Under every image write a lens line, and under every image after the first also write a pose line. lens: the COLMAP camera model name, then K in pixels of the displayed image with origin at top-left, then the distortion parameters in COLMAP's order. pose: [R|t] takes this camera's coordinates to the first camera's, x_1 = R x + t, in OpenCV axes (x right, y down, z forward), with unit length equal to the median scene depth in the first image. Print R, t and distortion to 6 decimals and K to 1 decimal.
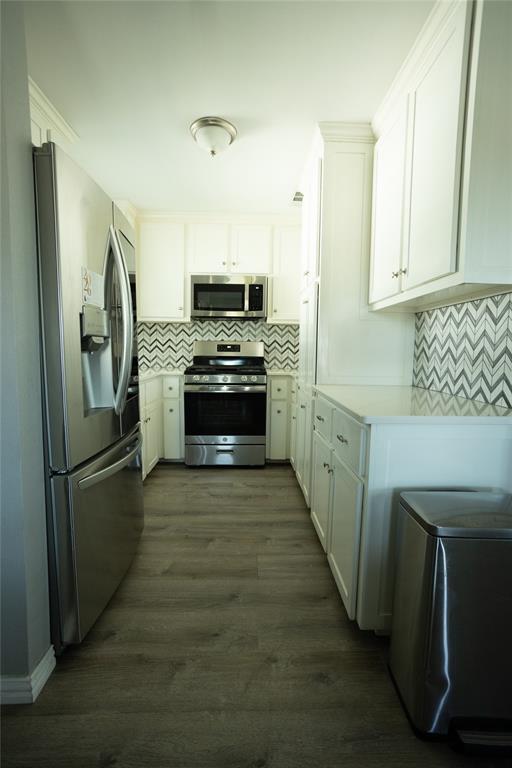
lens RADIAL K [[366.8, 0, 256.0], [0, 366.8, 384.0], [0, 0, 1]] dist [-0.050436, 0.029060]
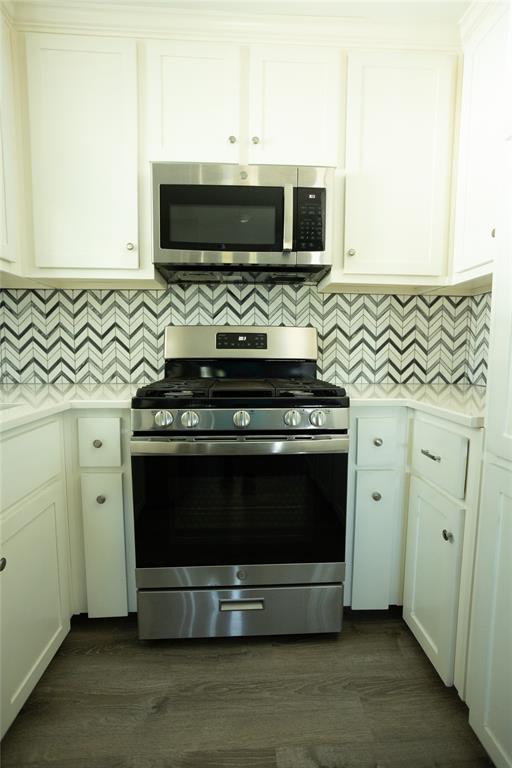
lens RADIAL K [[366.8, 0, 256.0], [0, 366.8, 384.0], [0, 0, 1]] dist [-0.050436, 0.029060]
pose [[0.999800, -0.009692, 0.017476, -0.073686], [0.009794, 0.999935, -0.005757, -0.046588], [-0.017419, 0.005927, 0.999831, 0.611683]]
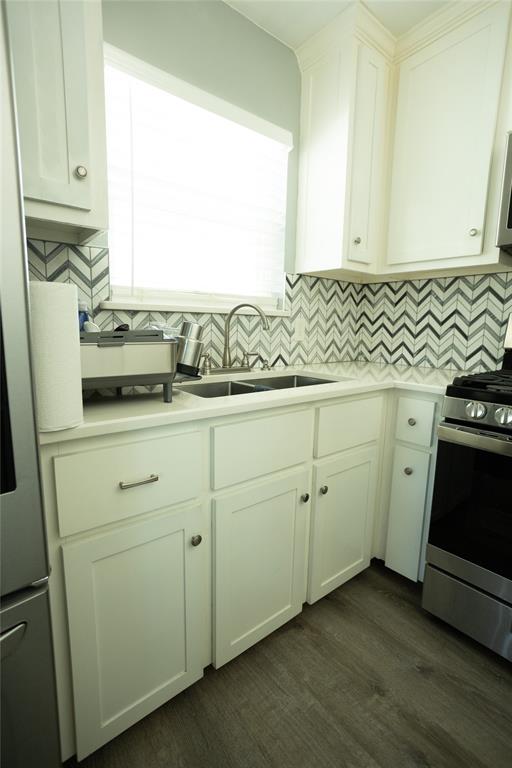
lens RADIAL K [[365.7, 0, 254.7], [0, 365.7, 382.2], [0, 0, 1]] dist [-0.048831, 0.029983]
pose [[0.604317, 0.116583, -0.788168, -0.015964], [-0.086367, 0.992993, 0.080659, -0.052385], [0.792049, 0.019328, 0.610151, 0.588913]]
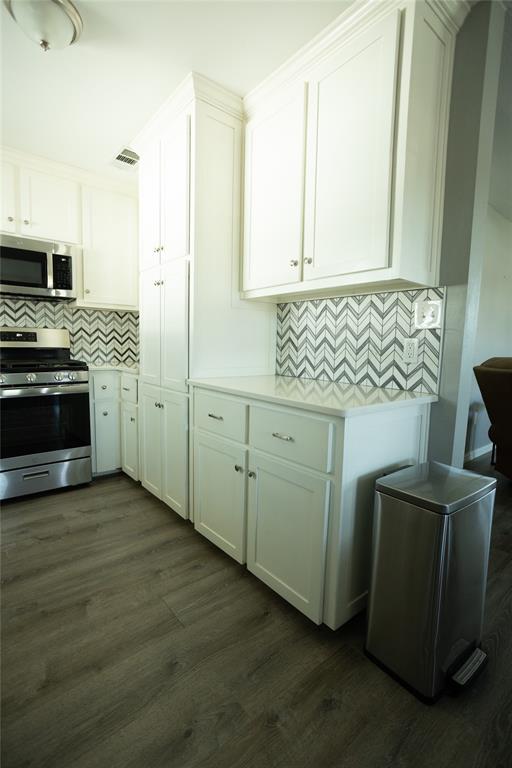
lens RADIAL K [[365.7, 0, 254.7], [0, 365.7, 382.2], [0, 0, 1]] dist [-0.048831, 0.029983]
pose [[0.790743, -0.061321, 0.609069, -0.166057], [0.048882, 0.998118, 0.037029, -0.010343], [-0.610193, 0.000492, 0.792253, 0.145325]]
